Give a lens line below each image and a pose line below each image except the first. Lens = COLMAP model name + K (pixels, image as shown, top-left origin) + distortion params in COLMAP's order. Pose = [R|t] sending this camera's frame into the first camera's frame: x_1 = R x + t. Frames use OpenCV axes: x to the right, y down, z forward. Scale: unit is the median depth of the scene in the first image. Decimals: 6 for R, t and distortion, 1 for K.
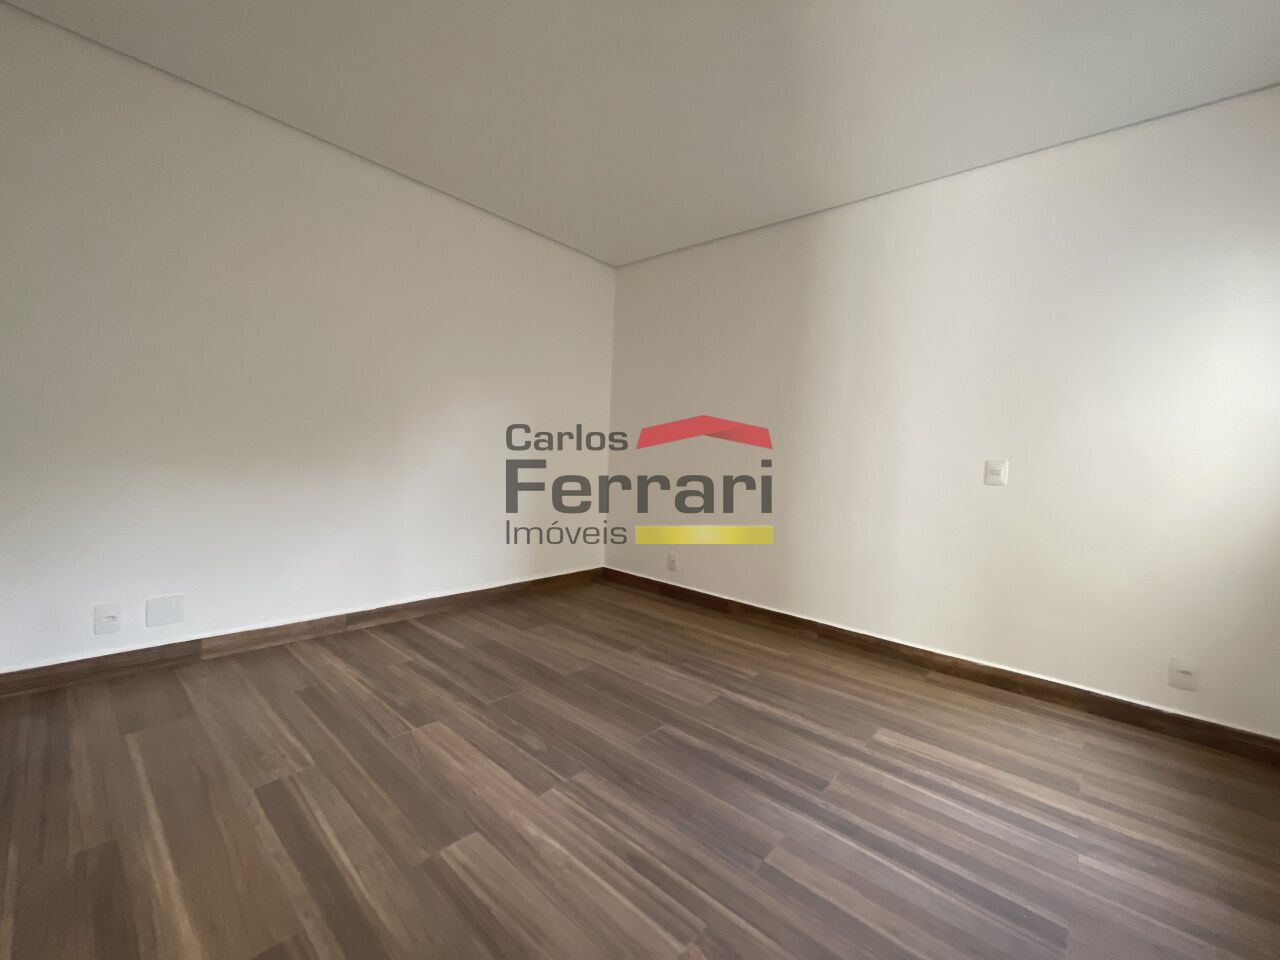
lens RADIAL K [[520.5, 0, 640.0], [0, 520.5, 480.0], [0, 0, 1]] dist [-0.002921, 0.003708]
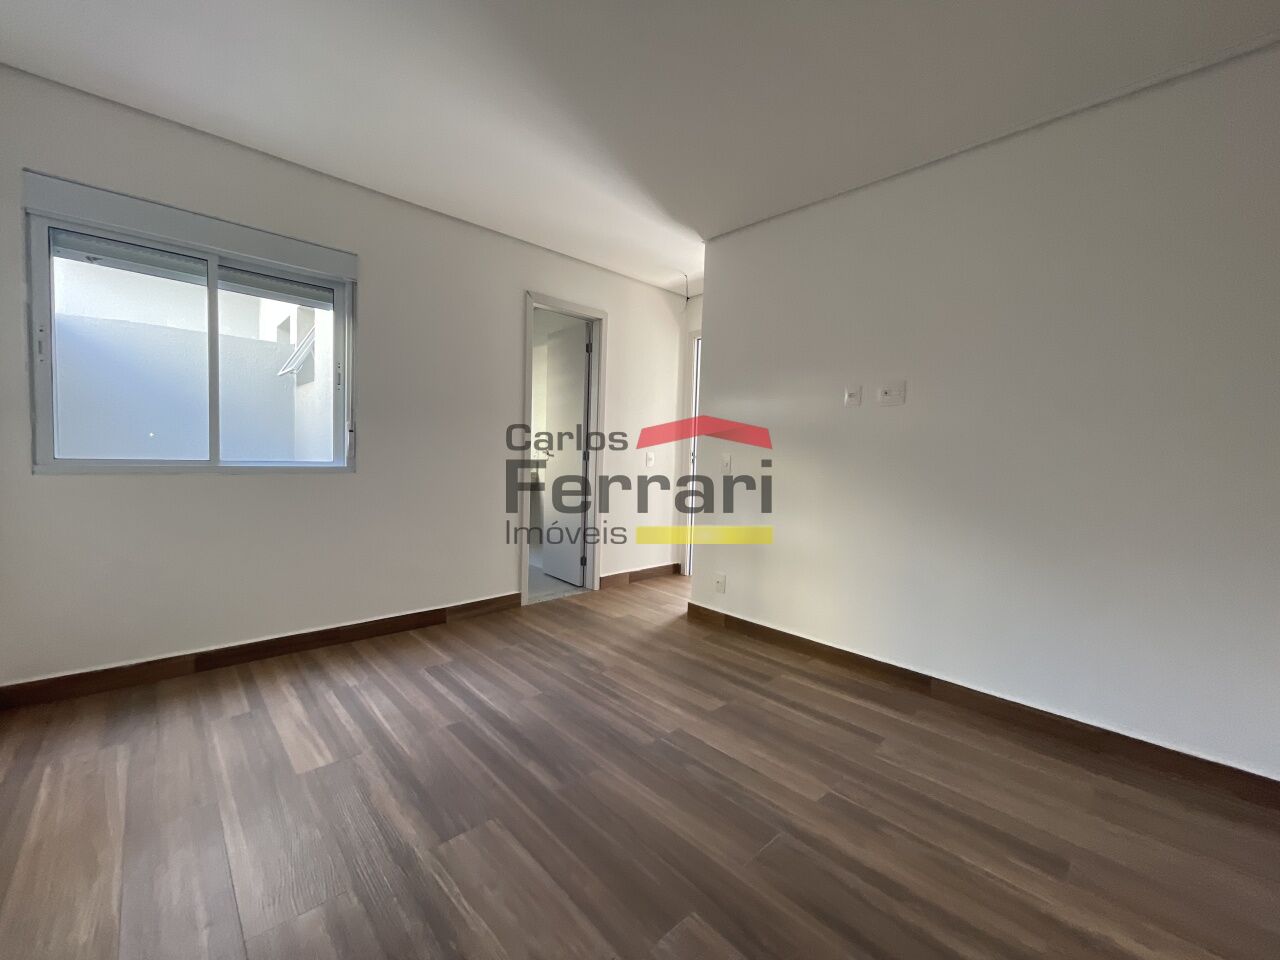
lens RADIAL K [[520.5, 0, 640.0], [0, 520.5, 480.0], [0, 0, 1]] dist [-0.002921, 0.003708]
pose [[-0.992641, -0.086701, 0.084537, -0.125042], [-0.077572, 0.991350, 0.105866, -0.140958], [-0.092985, 0.098529, -0.990780, 1.894673]]
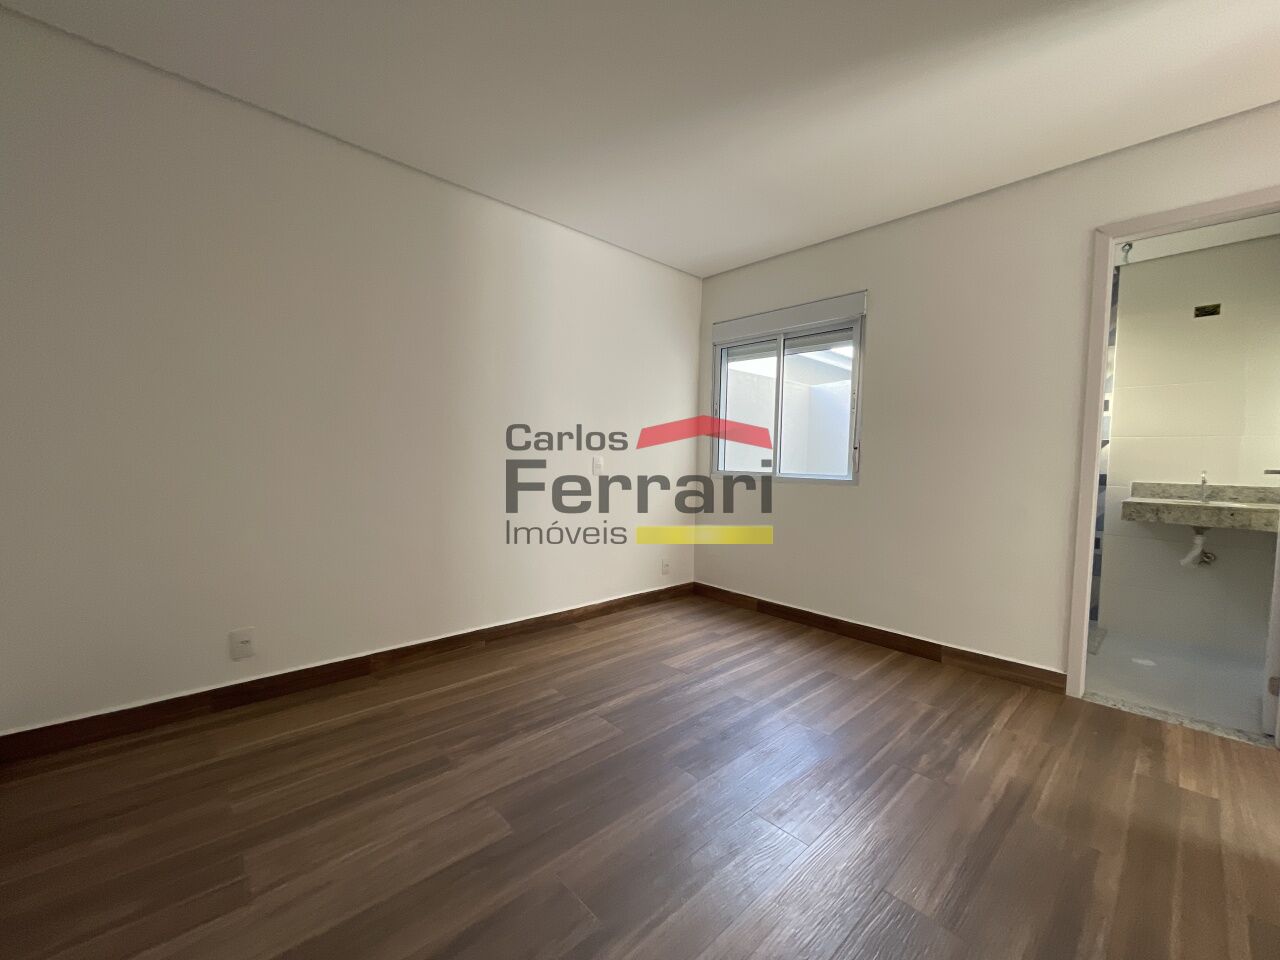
lens RADIAL K [[520.5, 0, 640.0], [0, 520.5, 480.0], [0, 0, 1]] dist [-0.002921, 0.003708]
pose [[0.093589, -0.089618, 0.991569, -0.911179], [0.032184, 0.995692, 0.086953, -0.123181], [-0.995091, 0.023775, 0.096070, 0.994770]]
